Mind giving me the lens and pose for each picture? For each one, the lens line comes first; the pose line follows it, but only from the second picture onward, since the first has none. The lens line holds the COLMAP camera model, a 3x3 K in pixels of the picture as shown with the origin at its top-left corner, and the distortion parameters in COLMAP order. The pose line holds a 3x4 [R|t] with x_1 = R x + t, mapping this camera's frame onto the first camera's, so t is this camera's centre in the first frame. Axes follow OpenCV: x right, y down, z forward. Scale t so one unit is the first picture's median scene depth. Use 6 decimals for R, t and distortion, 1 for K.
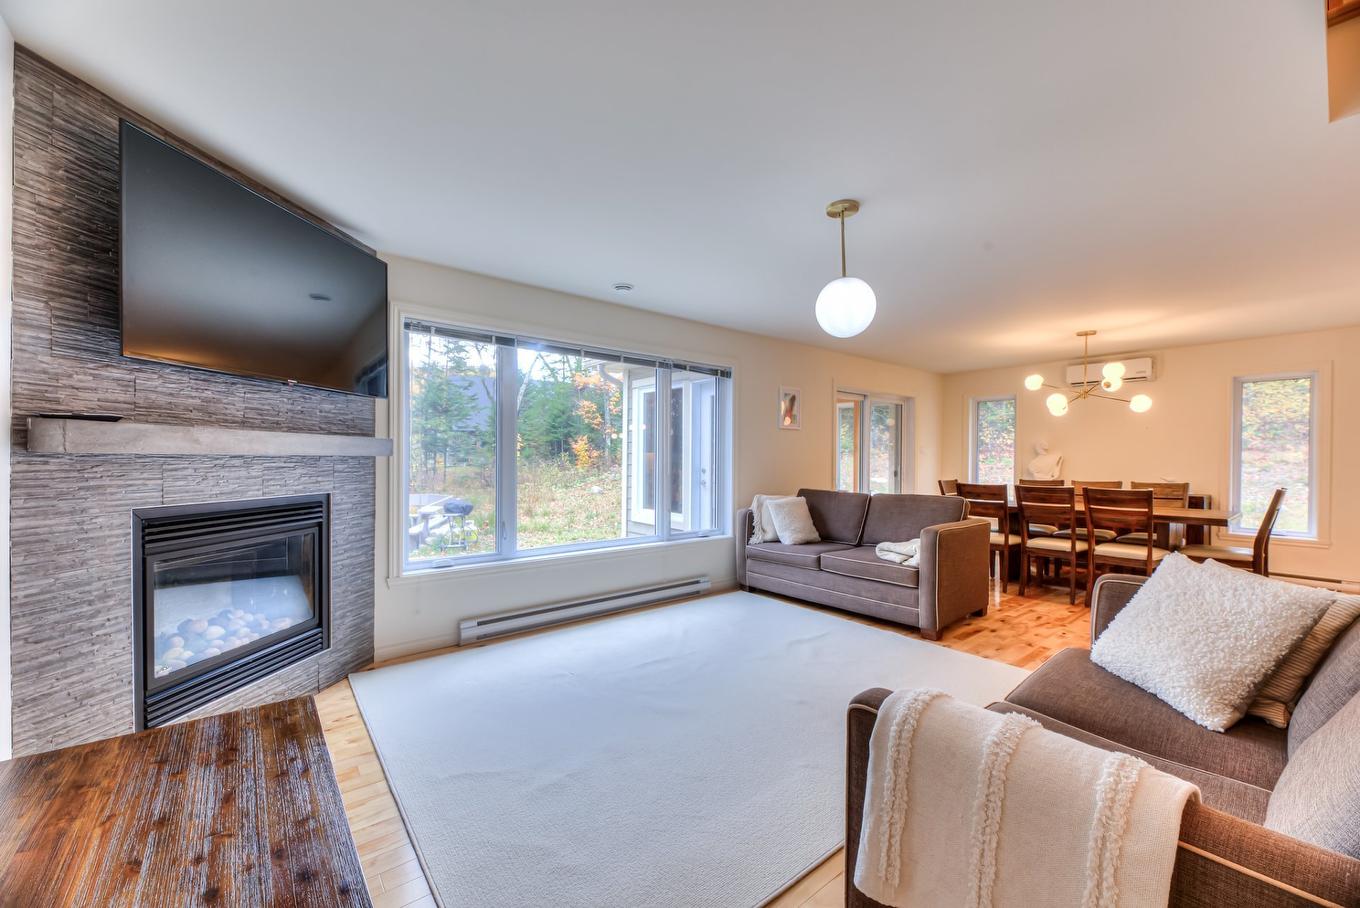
lens RADIAL K [[535.8, 0, 680.5], [0, 535.8, 460.9], [0, 0, 1]] dist [0.000003, -0.000111]
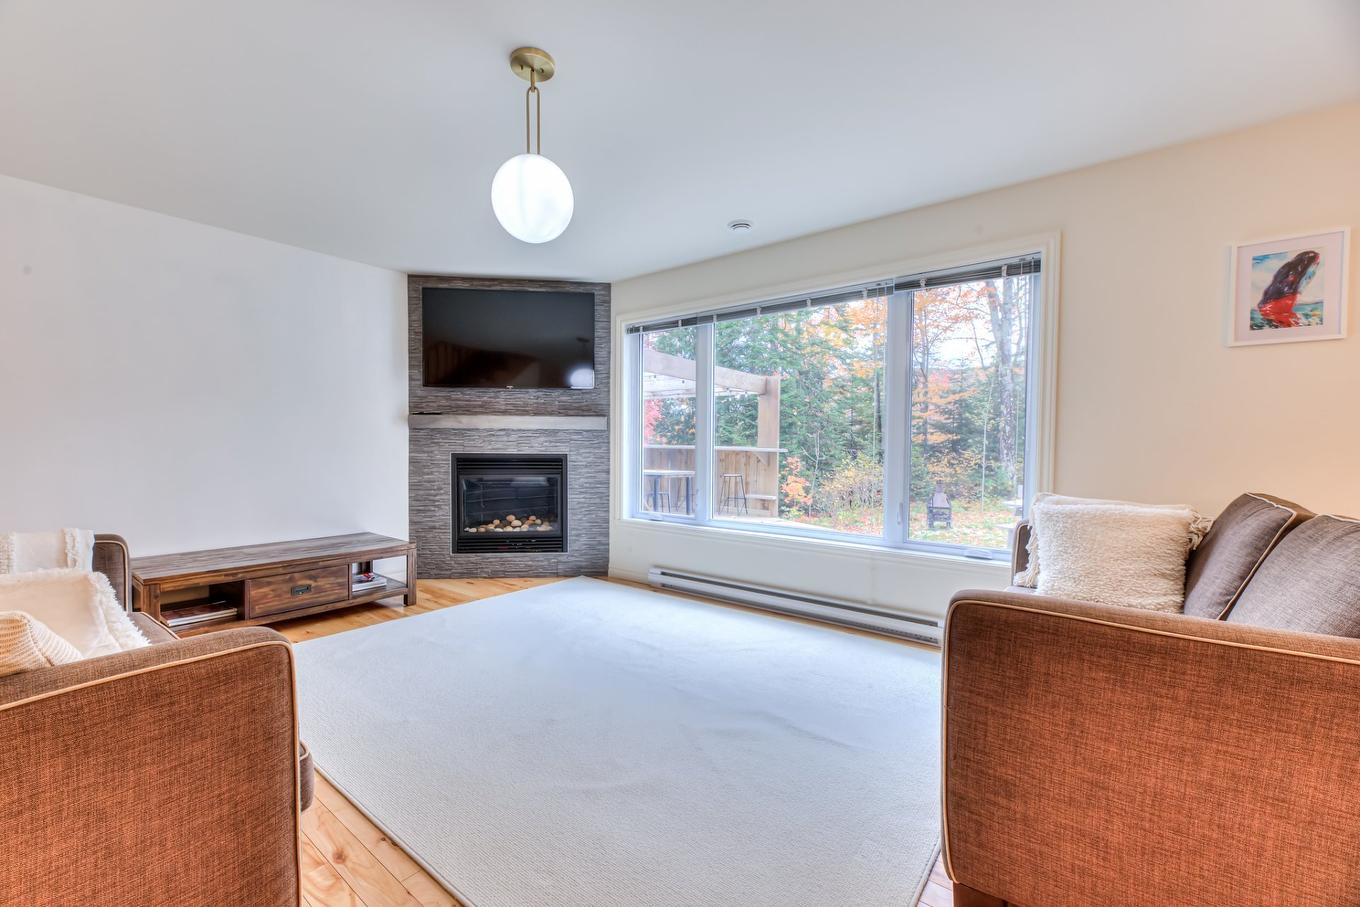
lens RADIAL K [[565.2, 0, 678.4], [0, 565.2, 463.5], [0, 0, 1]] dist [-0.000298, -0.000094]
pose [[0.213697, 0.027202, -0.976521, 0.992976], [-0.009050, 0.999624, 0.025865, 0.041734], [0.976858, 0.003311, 0.213863, 0.933546]]
